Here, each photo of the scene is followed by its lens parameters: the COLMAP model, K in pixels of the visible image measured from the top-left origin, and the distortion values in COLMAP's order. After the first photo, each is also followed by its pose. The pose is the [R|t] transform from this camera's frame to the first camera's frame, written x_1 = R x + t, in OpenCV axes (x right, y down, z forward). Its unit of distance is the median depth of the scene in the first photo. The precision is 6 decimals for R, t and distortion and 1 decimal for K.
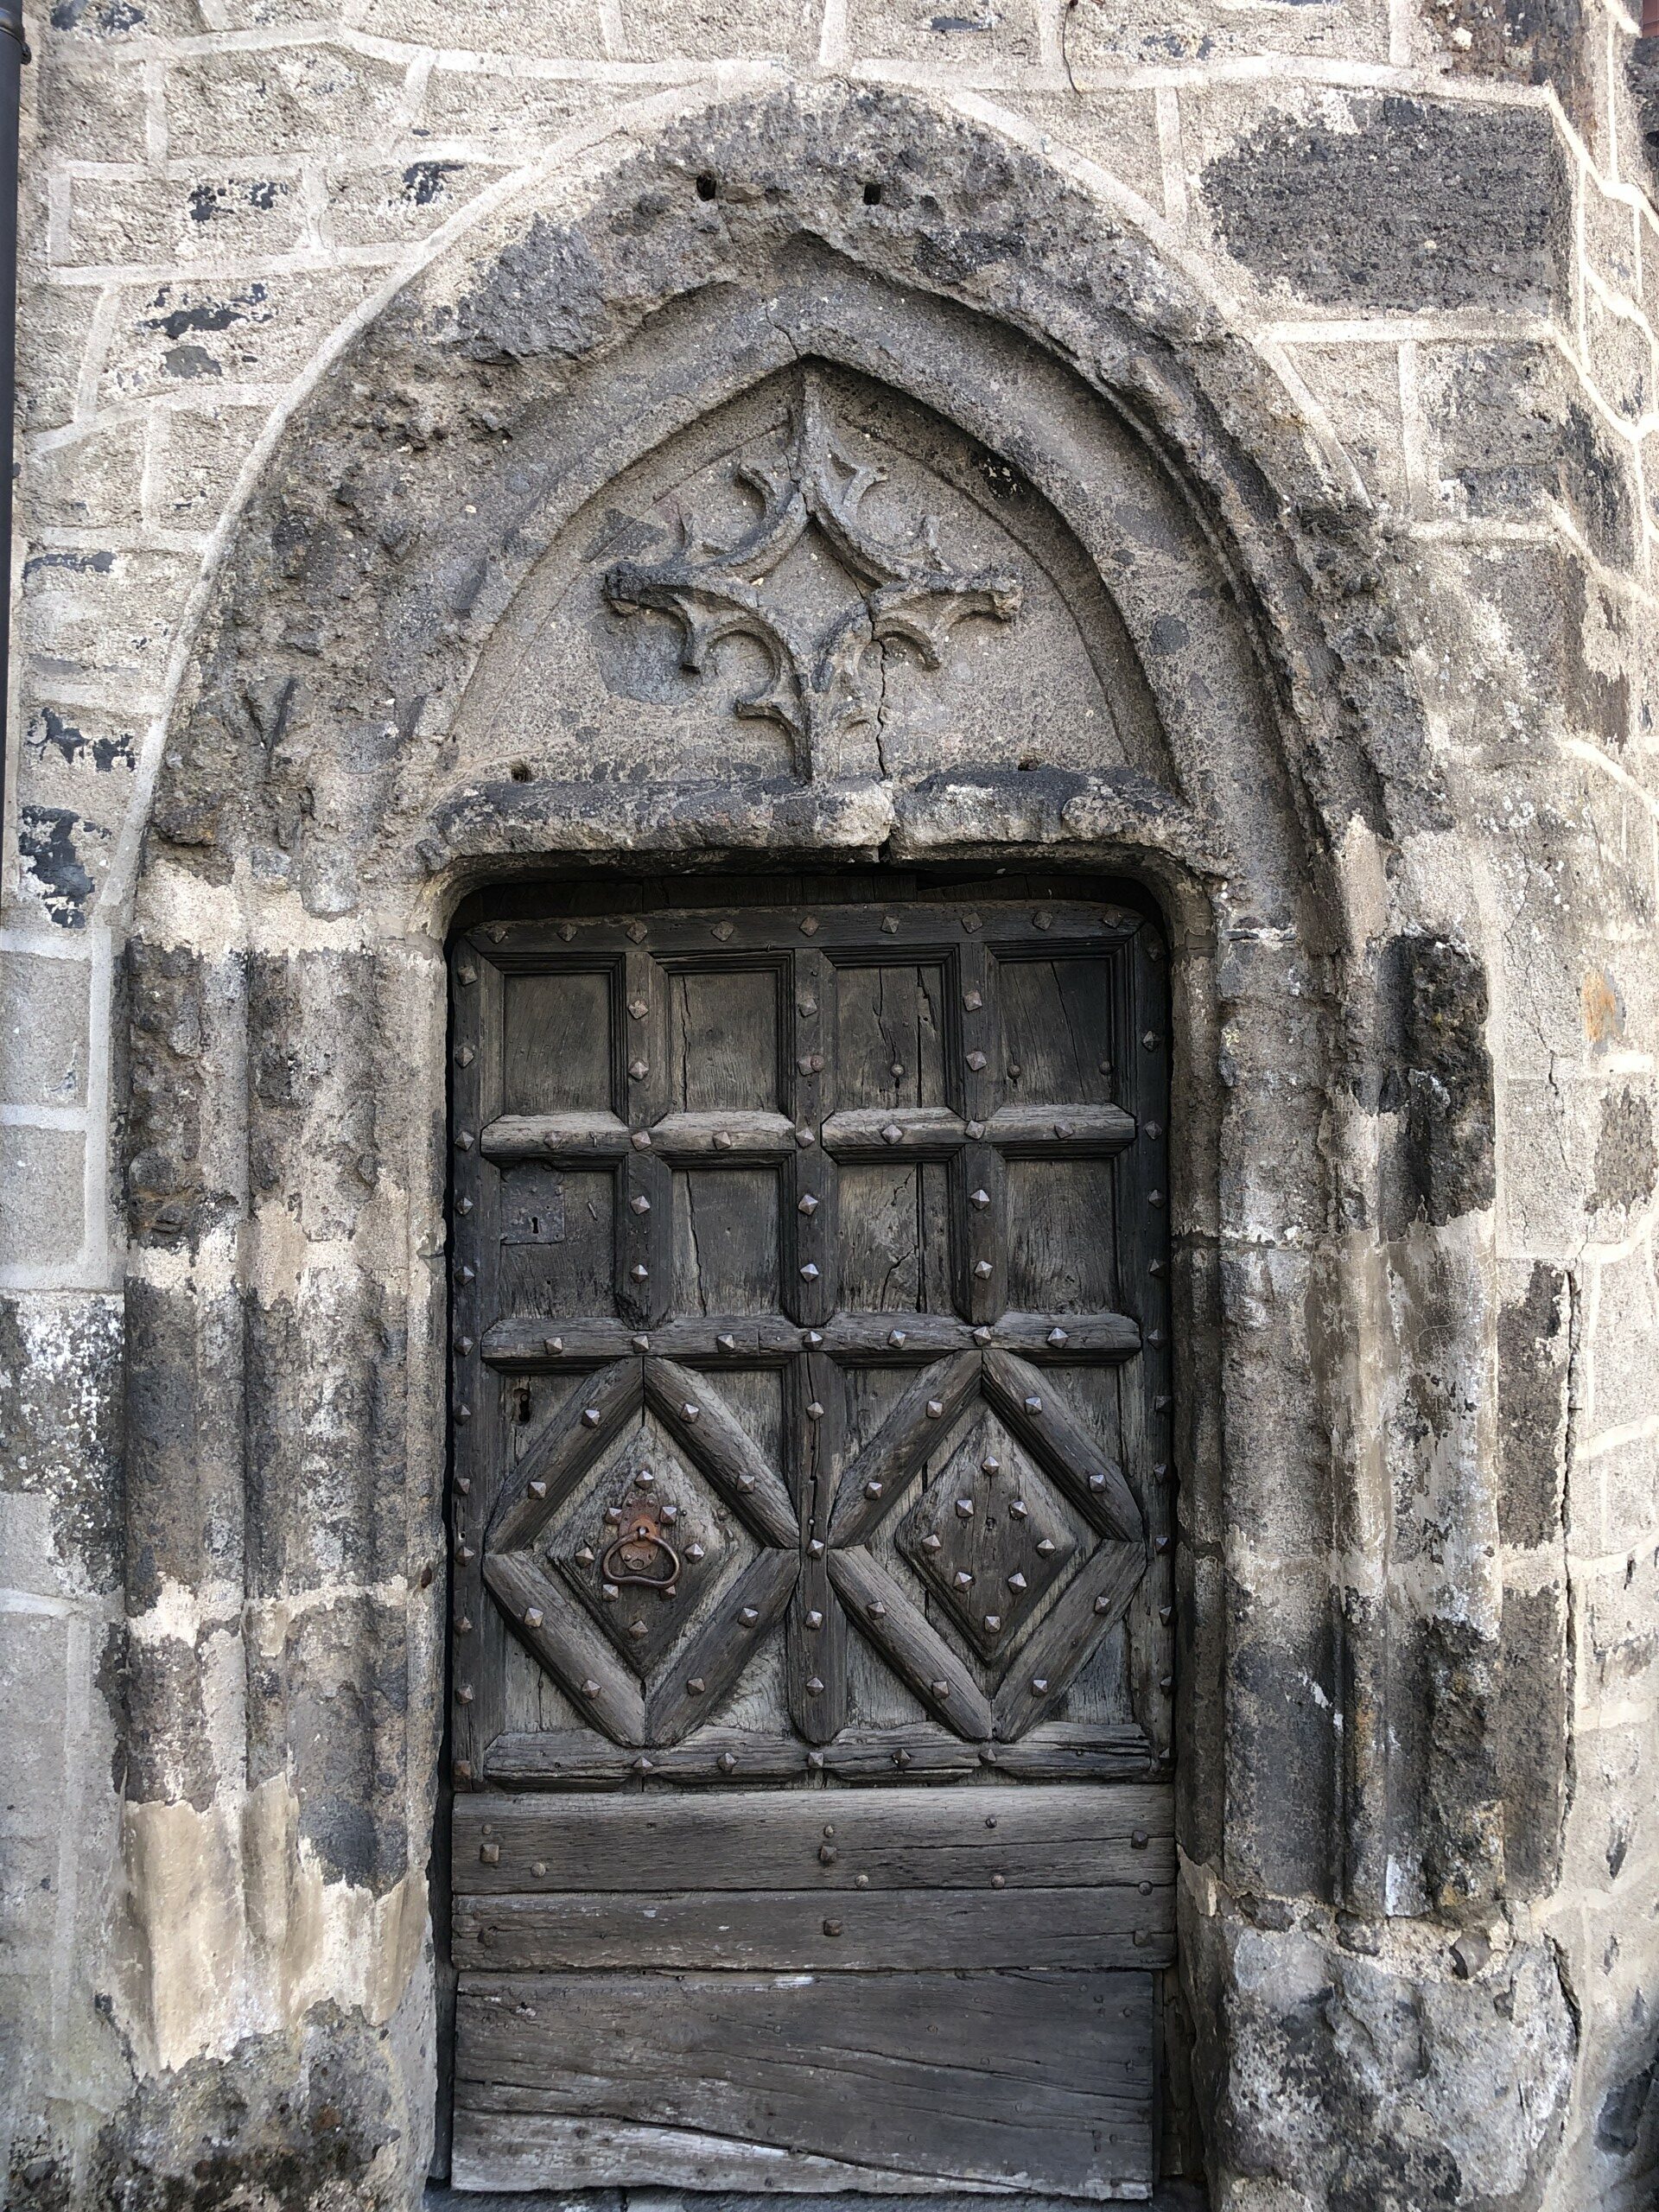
lens RADIAL K [[1926.9, 0, 831.8], [0, 1926.9, 1106.6], [0, 0, 1]] dist [0.008130, 0.002070]
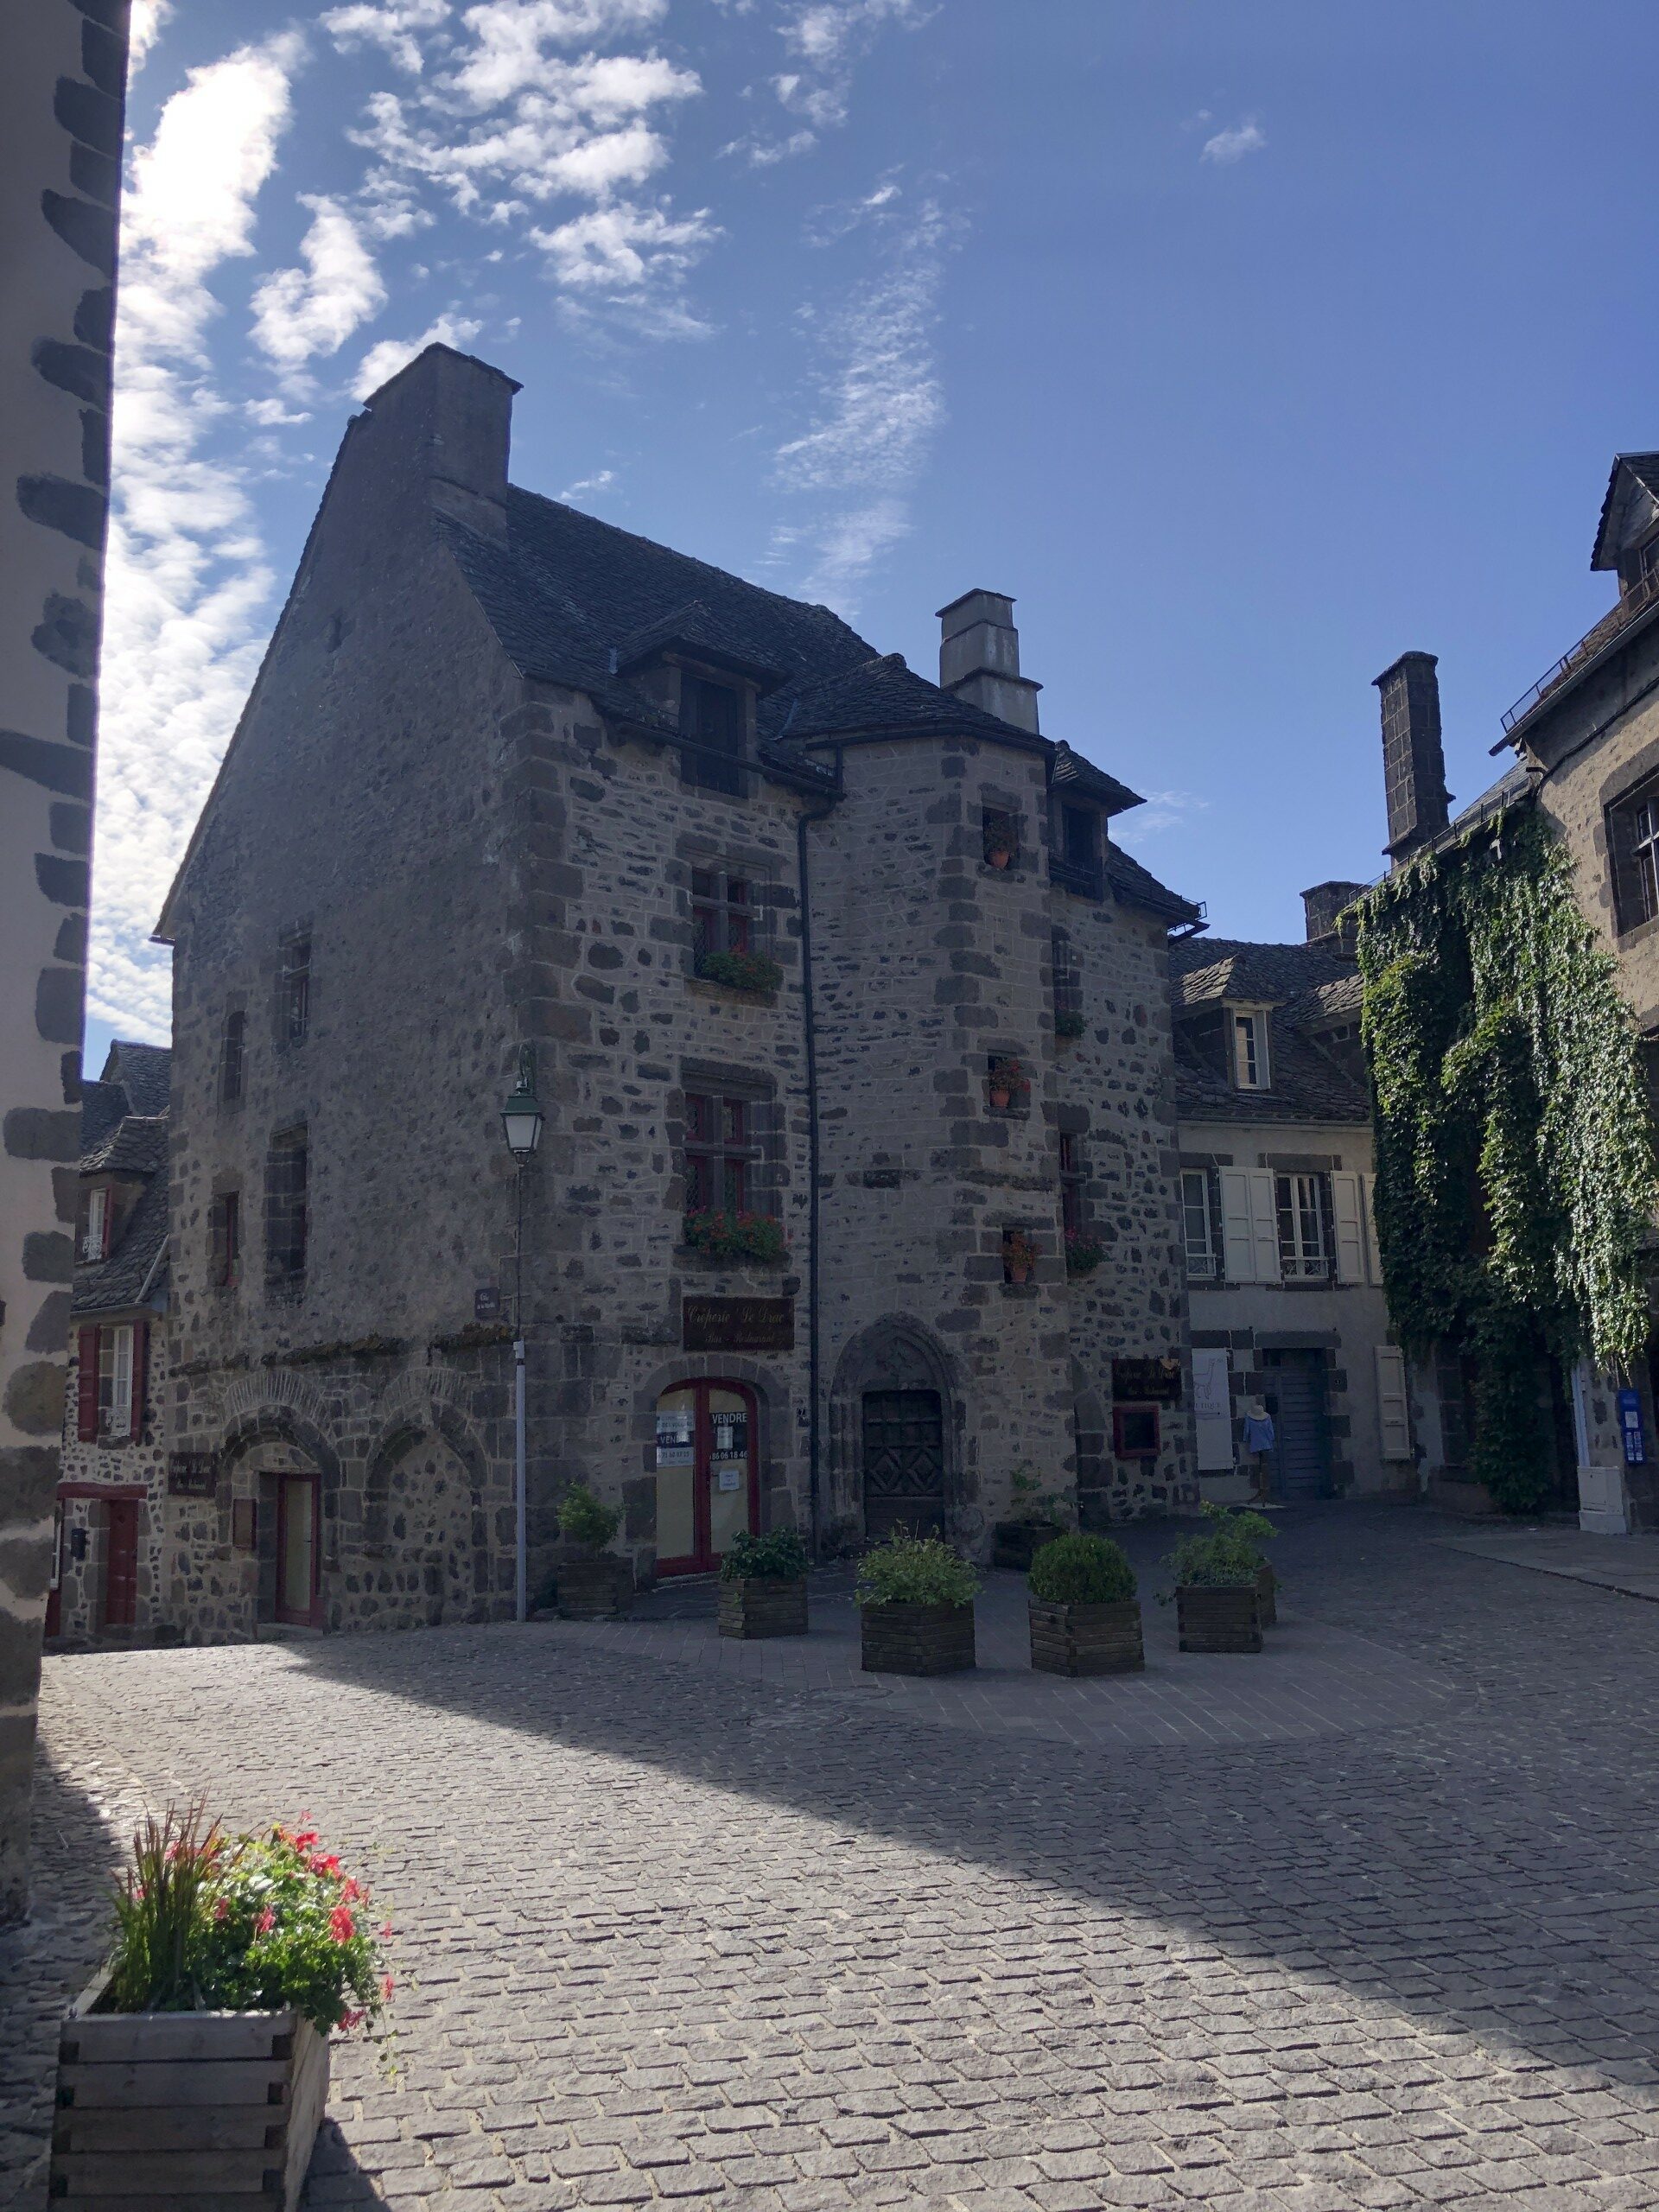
lens RADIAL K [[1805.4, 0, 827.2], [0, 1805.4, 1105.6], [0, 0, 1]] dist [0.002799, 0.000153]
pose [[0.943122, -0.062108, -0.326594, 2.656168], [0.027480, 0.993596, -0.109595, -0.567734], [0.331309, 0.094387, 0.938789, -7.600088]]
